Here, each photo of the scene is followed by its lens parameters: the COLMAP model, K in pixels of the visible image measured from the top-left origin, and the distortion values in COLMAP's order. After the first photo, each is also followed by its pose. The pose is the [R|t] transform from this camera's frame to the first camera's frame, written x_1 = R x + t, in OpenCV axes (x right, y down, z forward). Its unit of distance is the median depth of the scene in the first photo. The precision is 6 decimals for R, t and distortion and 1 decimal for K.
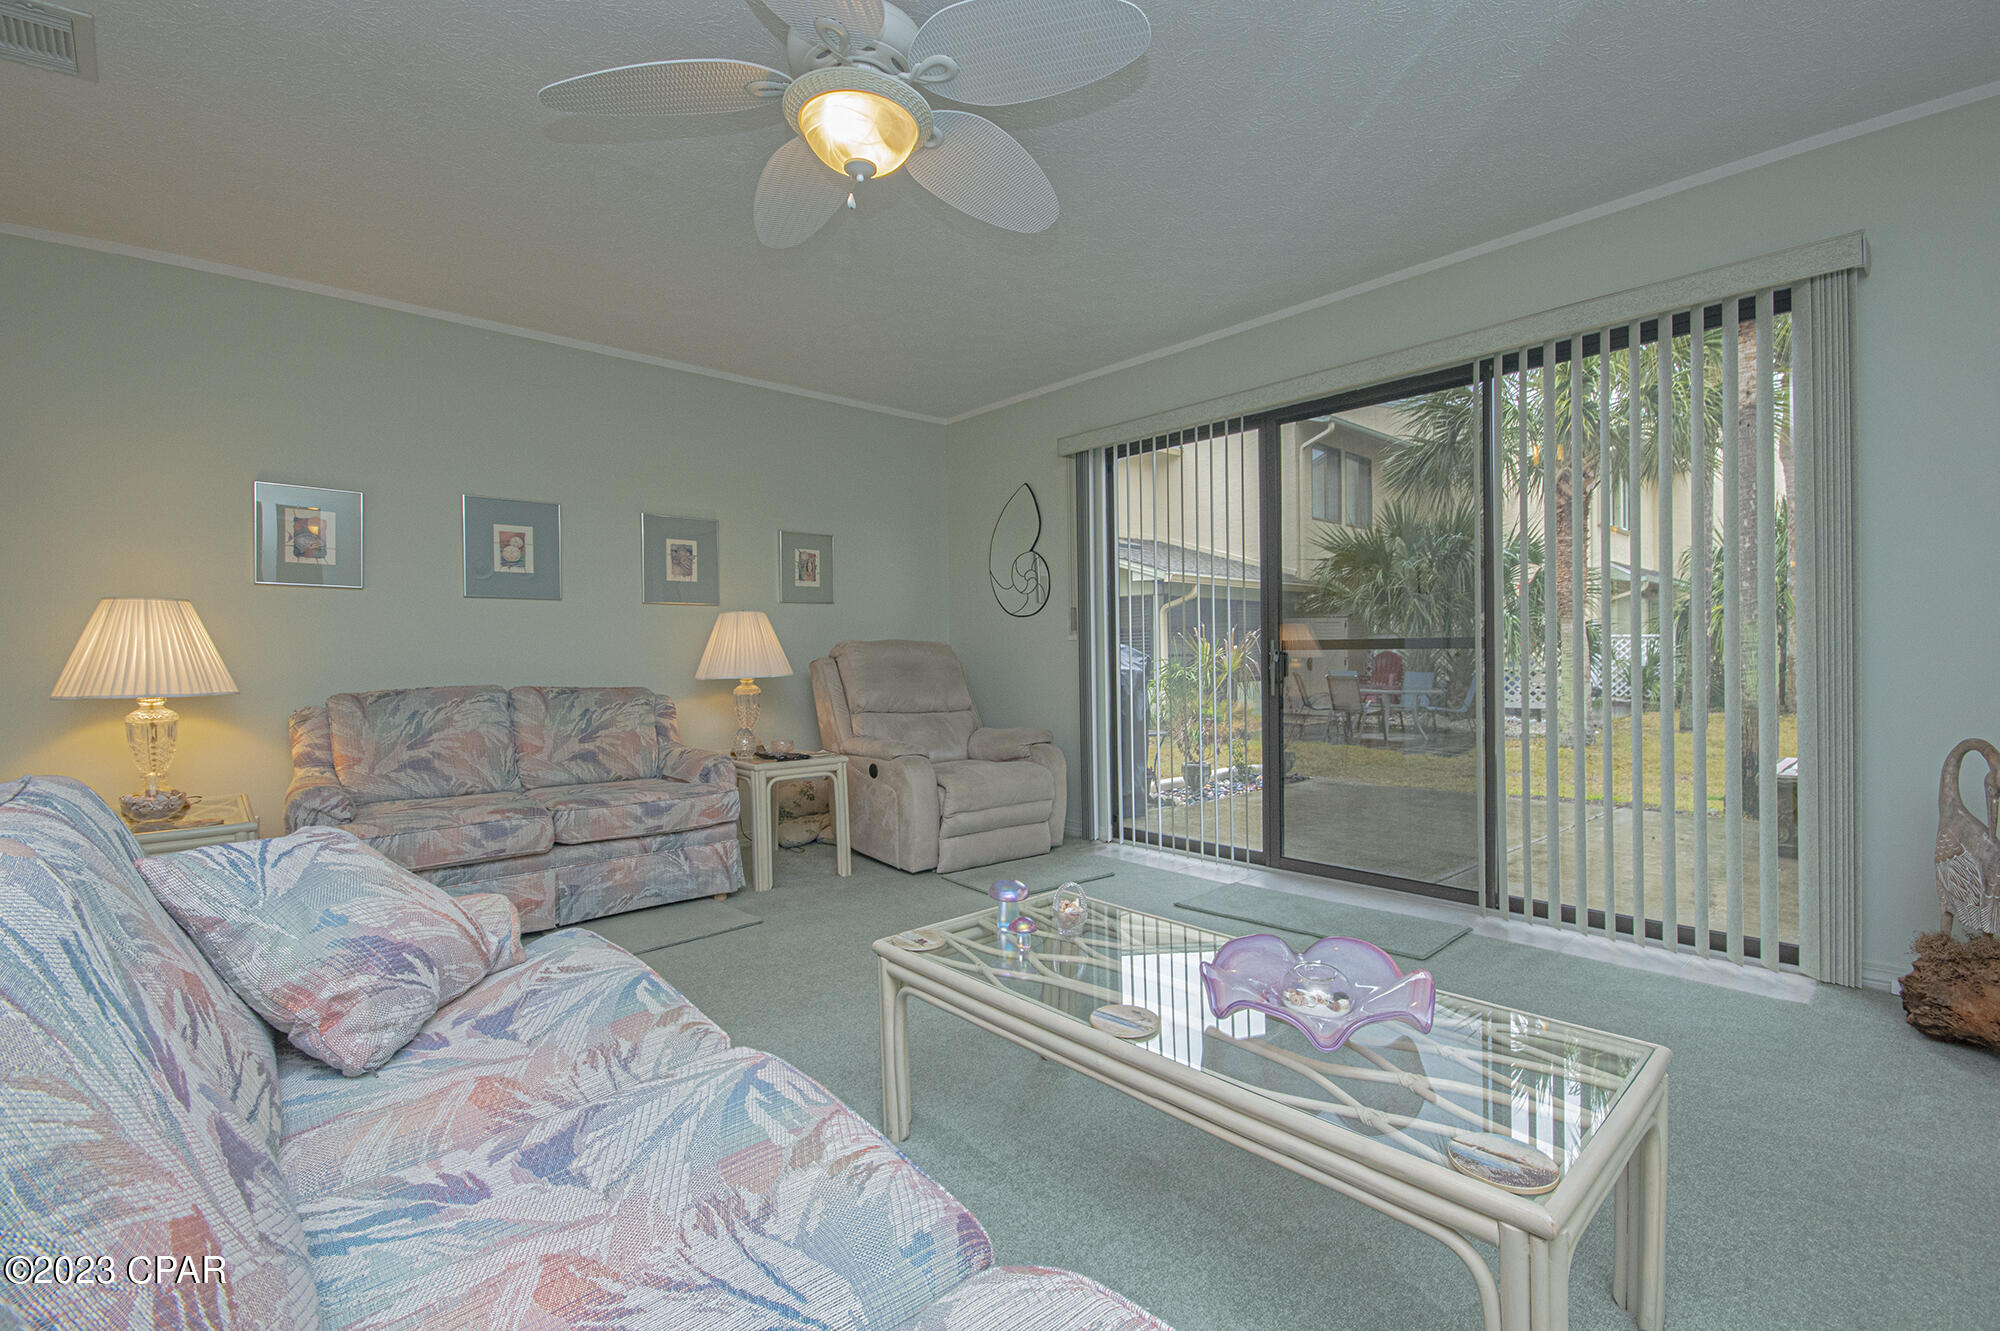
lens RADIAL K [[884.9, 0, 989.6], [0, 884.9, 659.3], [0, 0, 1]] dist [0.007170, -0.009200]
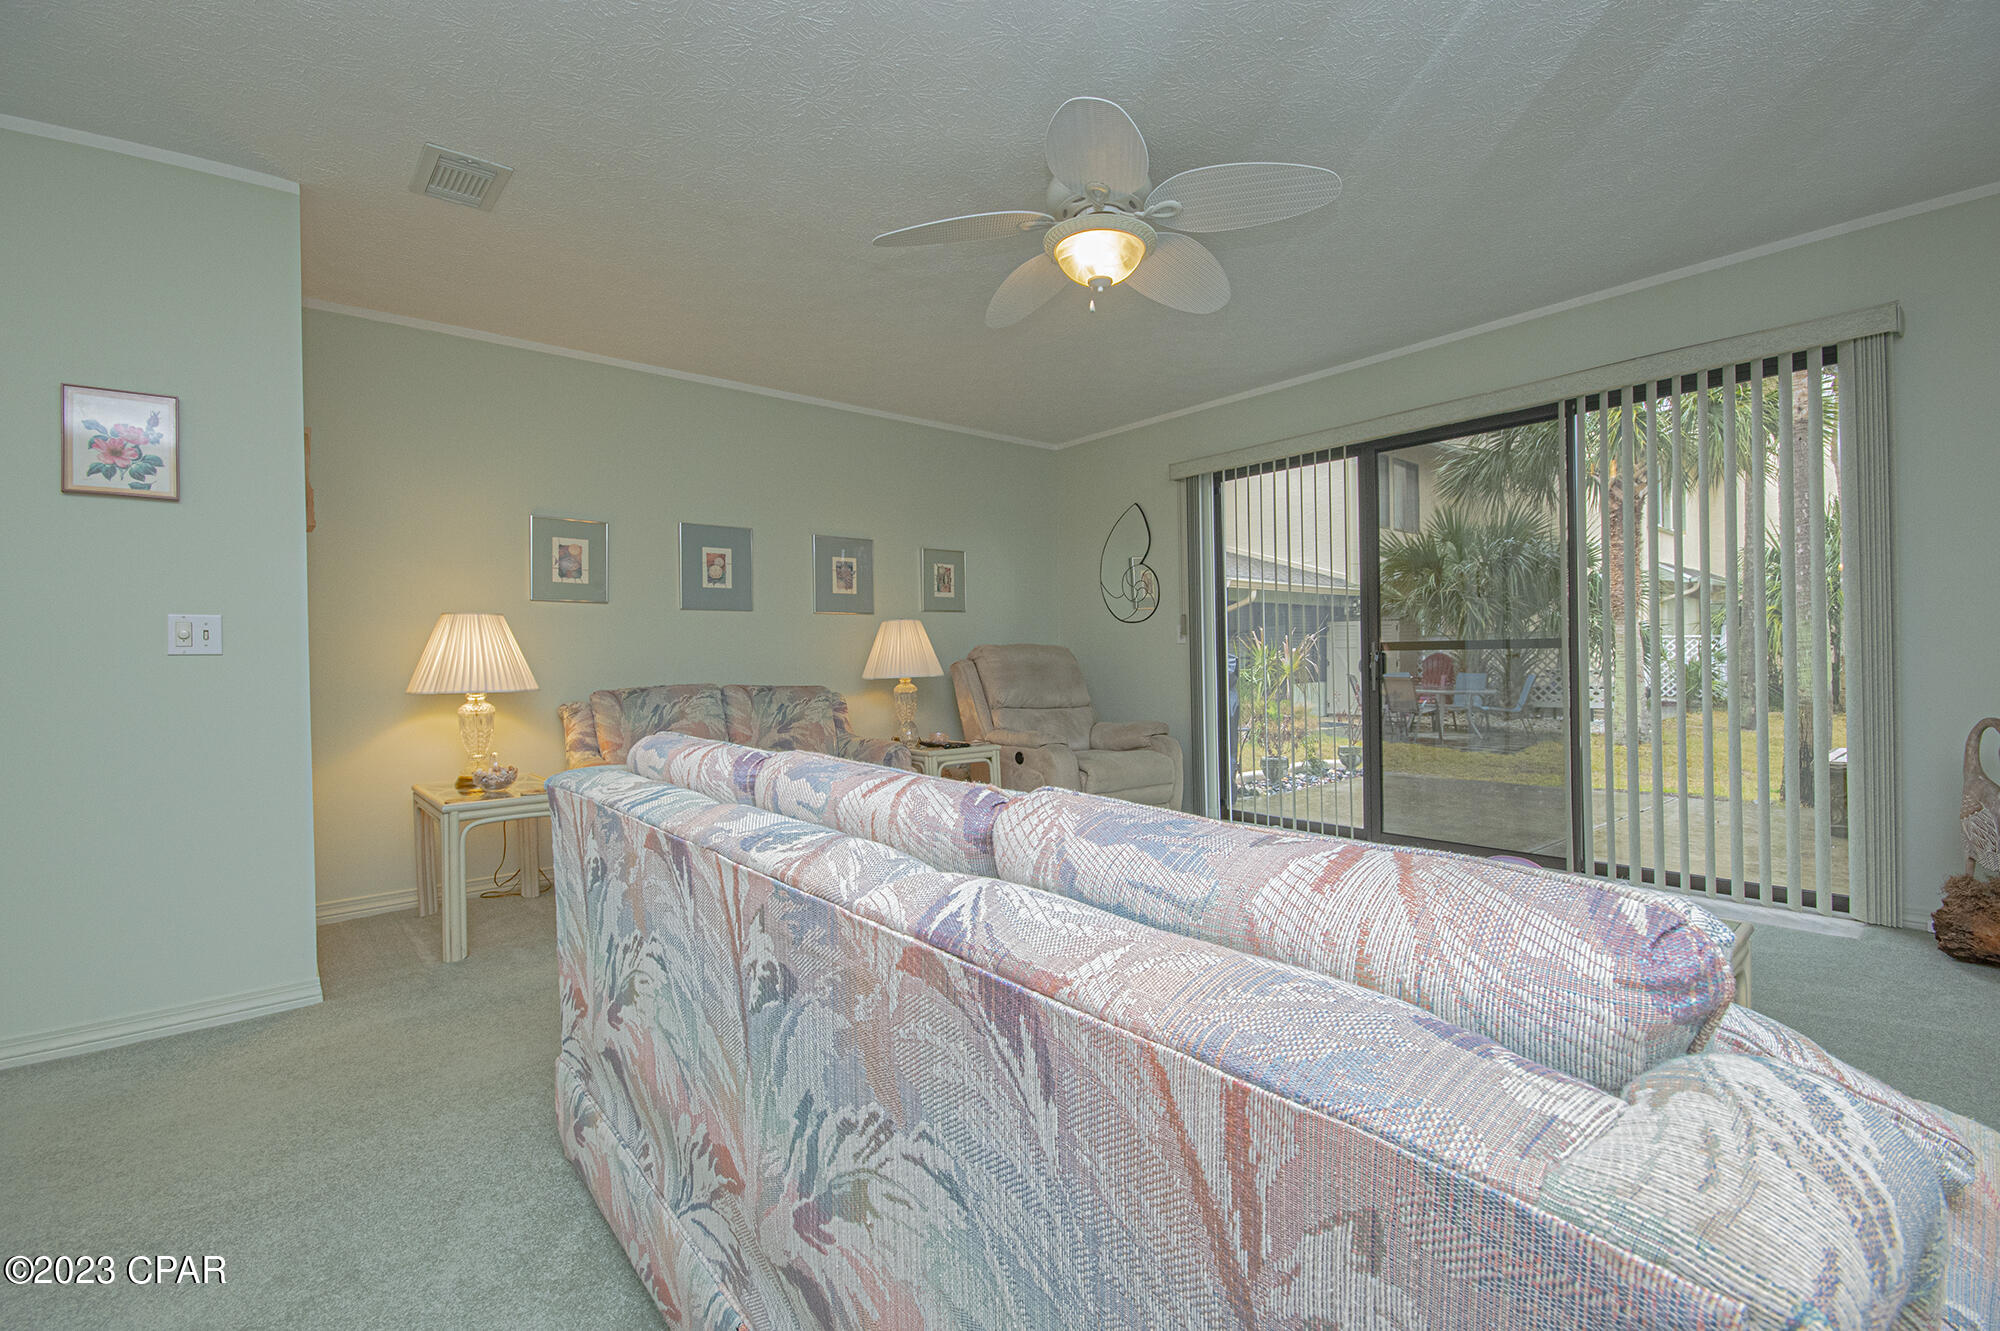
lens RADIAL K [[884.9, 0, 992.1], [0, 884.9, 659.7], [0, 0, 1]] dist [0.007170, -0.009200]
pose [[0.999472, -0.005078, -0.032087, -0.135541], [0.004928, 0.999977, -0.004749, 0.003970], [0.032110, 0.004589, 0.999474, -0.155266]]
